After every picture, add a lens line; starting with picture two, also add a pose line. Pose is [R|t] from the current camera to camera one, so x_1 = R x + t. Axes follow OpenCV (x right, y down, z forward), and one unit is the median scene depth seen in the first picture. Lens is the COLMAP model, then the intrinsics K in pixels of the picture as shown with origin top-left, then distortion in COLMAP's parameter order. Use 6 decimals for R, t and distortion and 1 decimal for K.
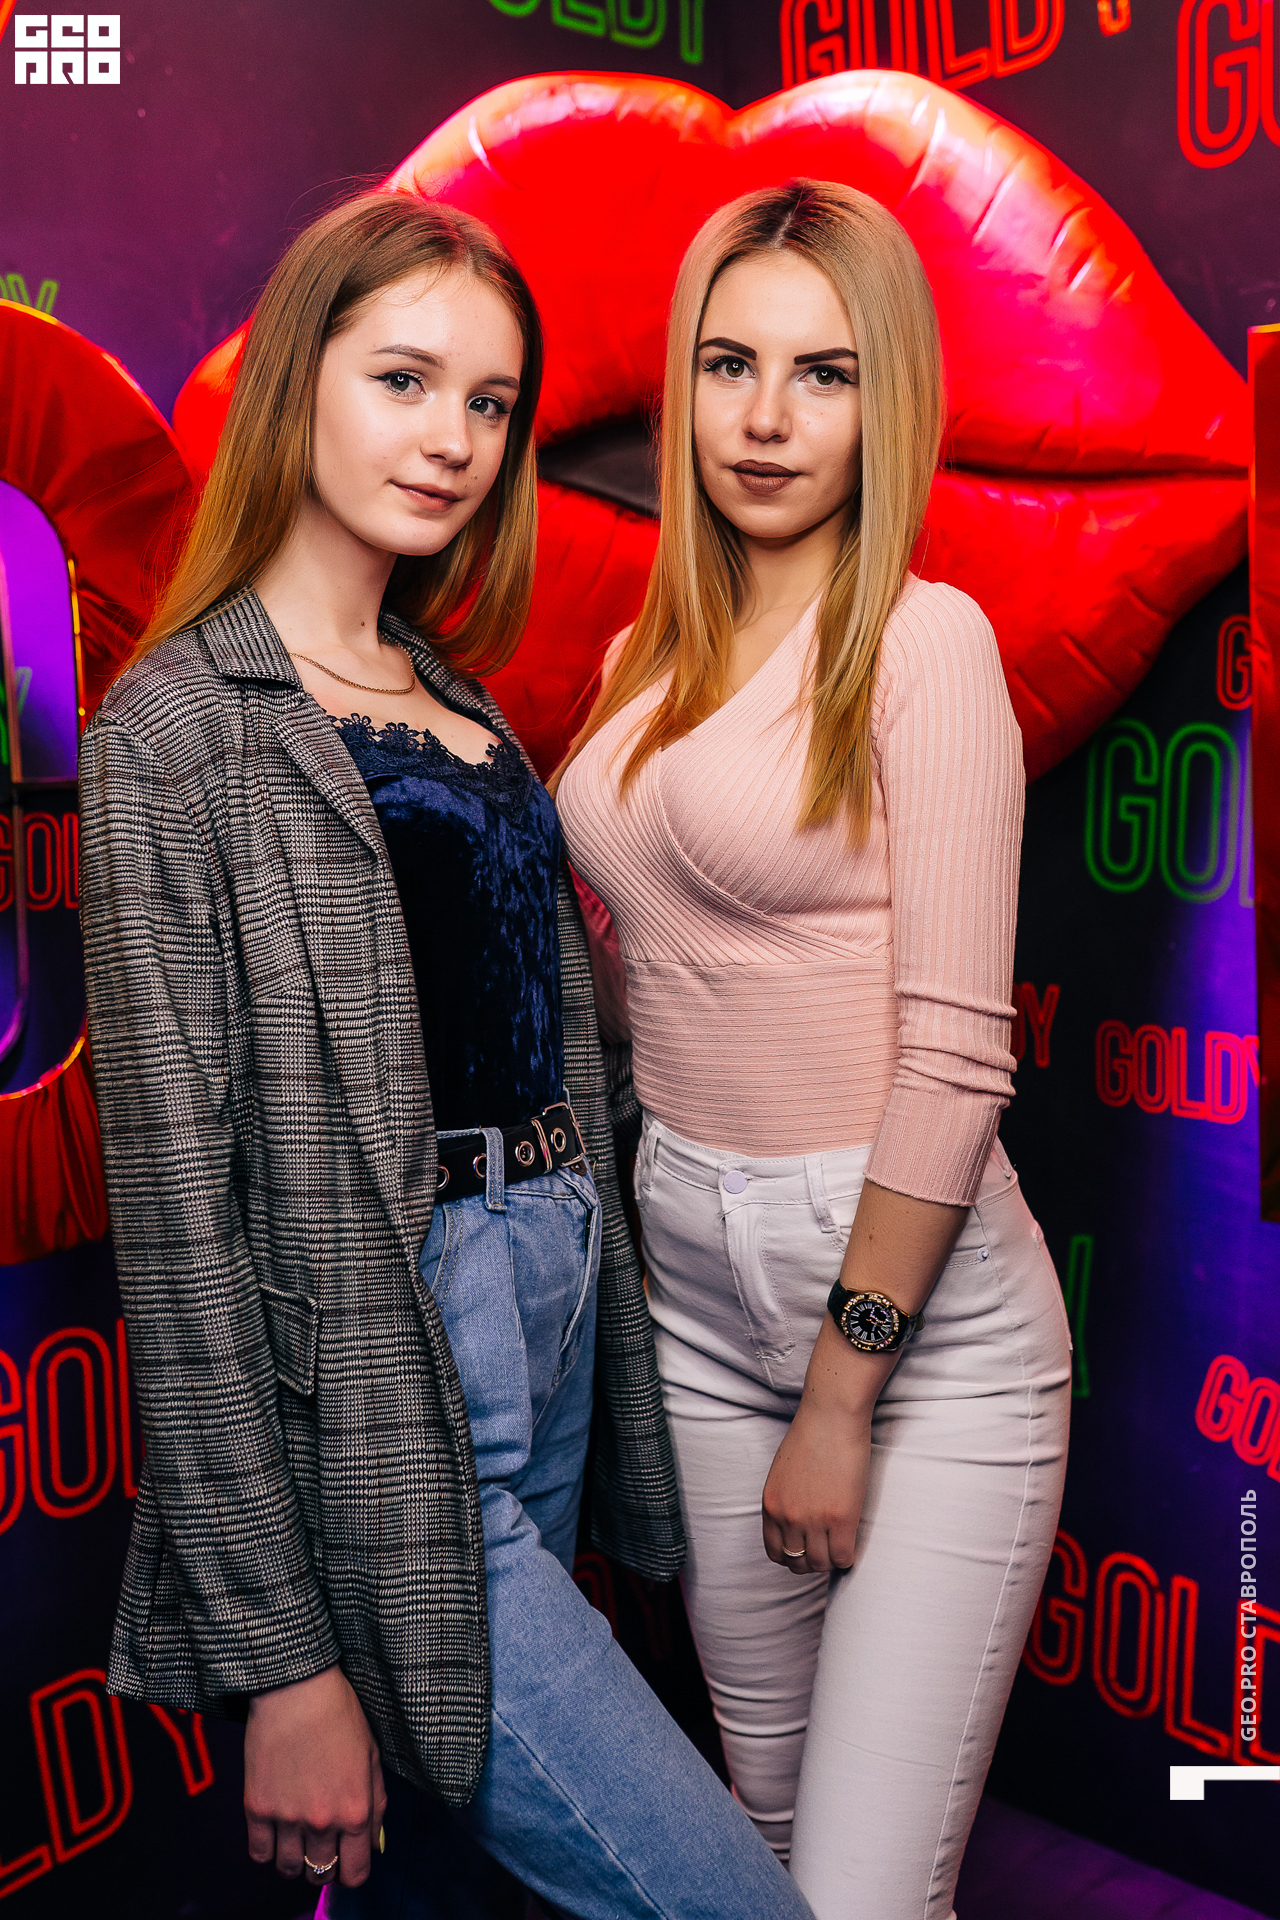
lens RADIAL K [[2120.3, 0, 686.0], [0, 2120.3, 911.3], [0, 0, 1]] dist [0.001224, -0.000356]
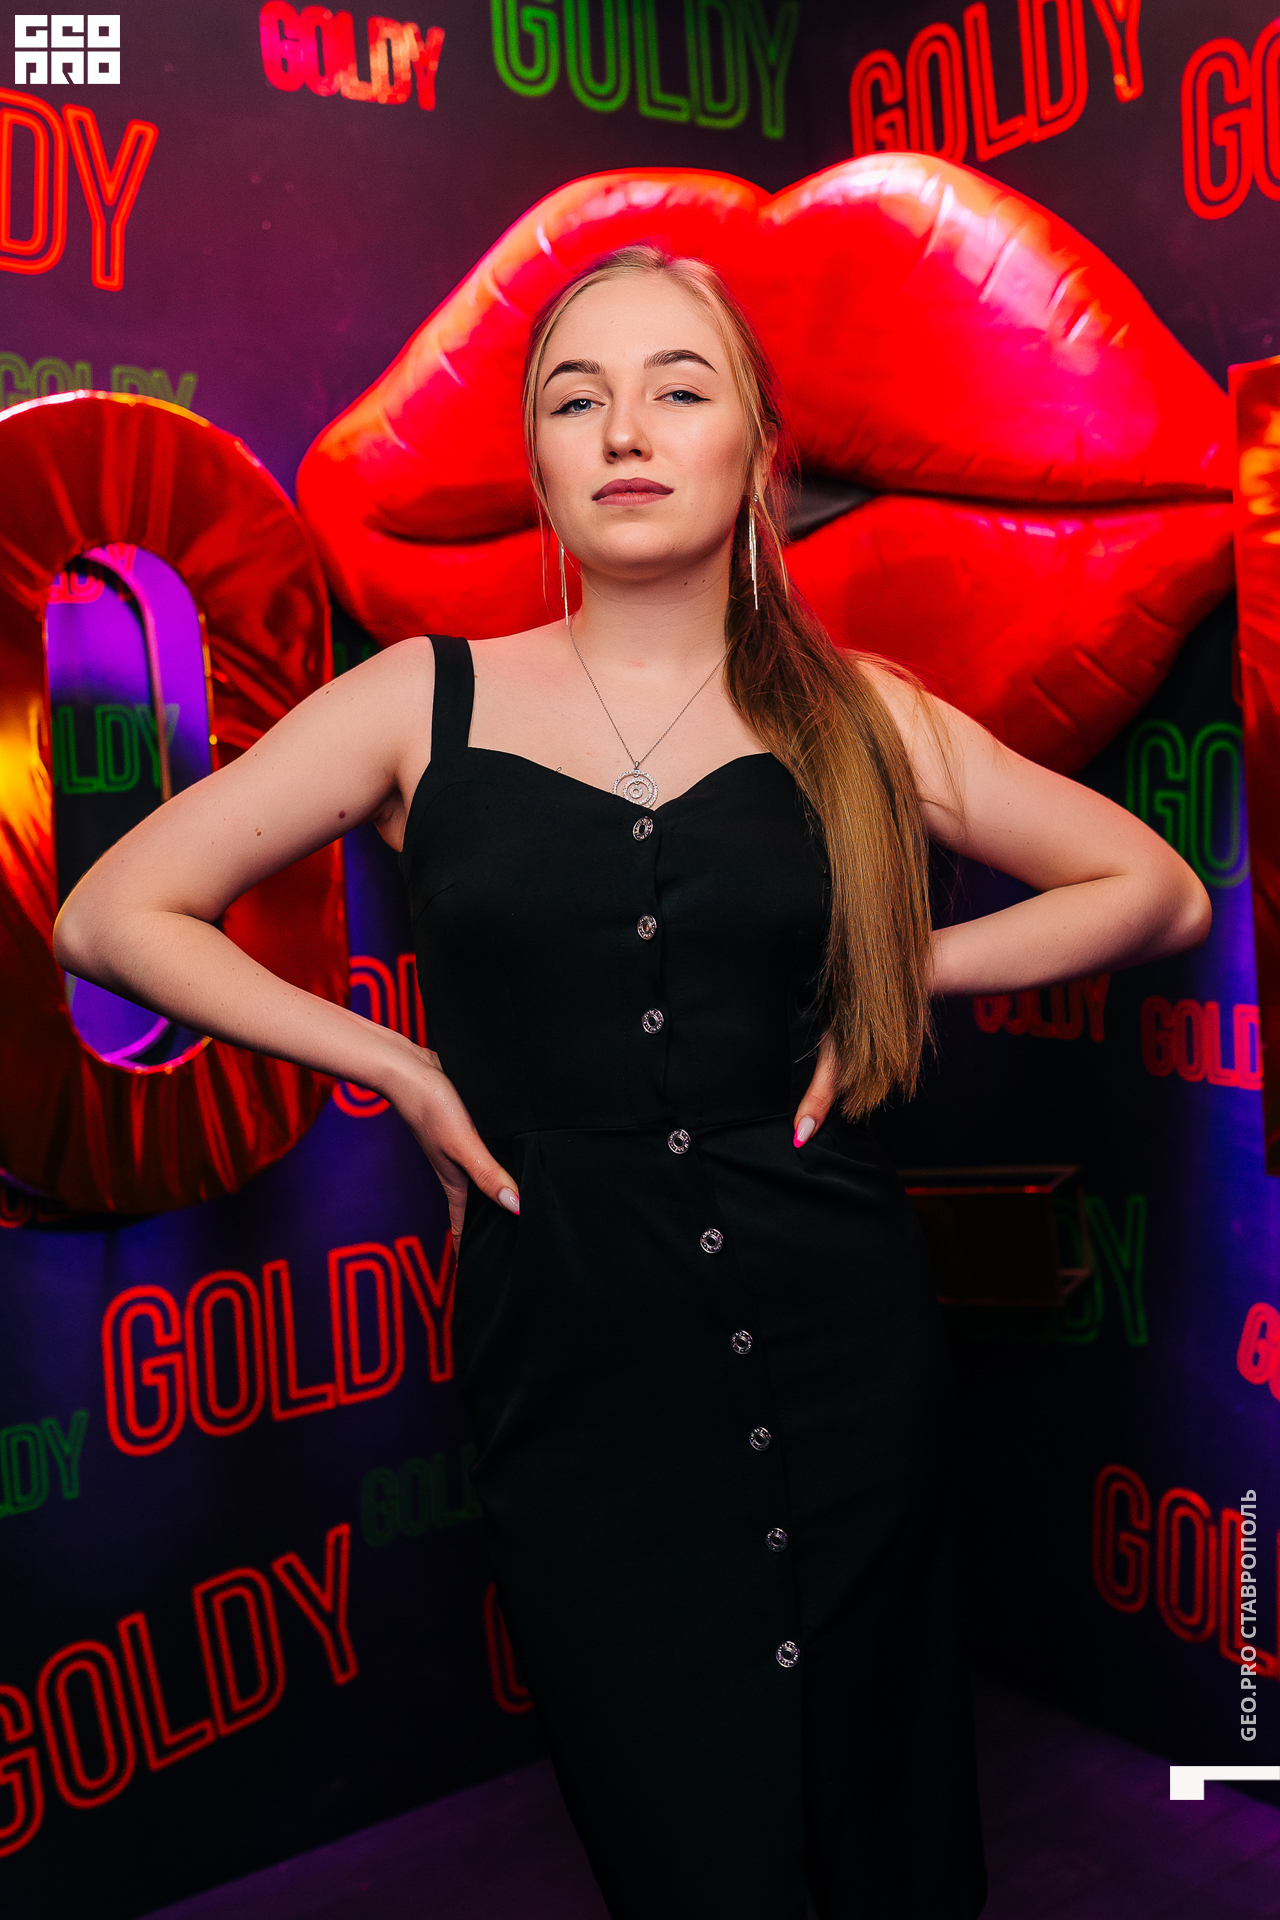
lens RADIAL K [[2144.9, 0, 724.6], [0, 2144.9, 890.8], [0, 0, 1]] dist [0.007907, -0.014409]
pose [[0.993004, -0.018425, -0.116634, 0.121507], [0.017181, 0.999784, -0.011666, 0.006518], [0.116823, 0.009580, 0.993107, -0.134206]]
